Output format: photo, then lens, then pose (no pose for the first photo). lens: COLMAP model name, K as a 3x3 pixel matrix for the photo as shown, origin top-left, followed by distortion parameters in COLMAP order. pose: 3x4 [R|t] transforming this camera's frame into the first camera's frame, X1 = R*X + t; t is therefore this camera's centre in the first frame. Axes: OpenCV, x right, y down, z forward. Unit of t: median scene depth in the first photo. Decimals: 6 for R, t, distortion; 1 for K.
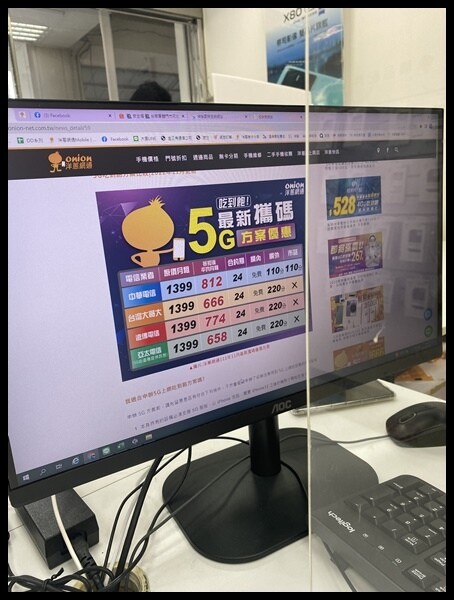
lens RADIAL K [[464.9, 0, 229.6], [0, 464.9, 302.8], [0, 0, 1]] dist [0.020279, -0.036155]
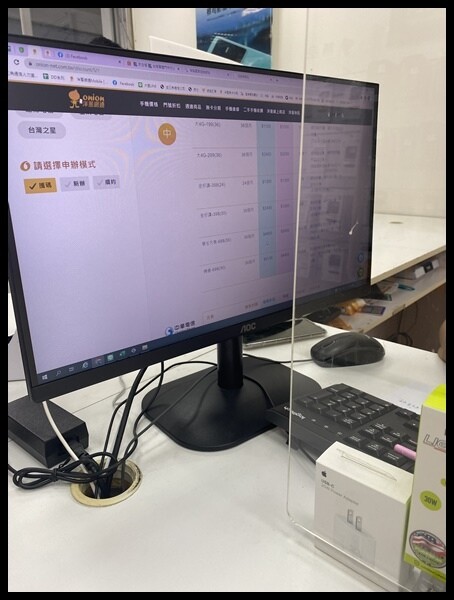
lens RADIAL K [[464.9, 0, 228.8], [0, 464.9, 322.2], [0, 0, 1]] dist [0.020279, -0.036155]
pose [[0.981987, -0.009745, 0.188697, -0.186395], [-0.005457, 0.996790, 0.079880, 0.128824], [-0.188869, -0.079471, 0.978781, -0.203142]]
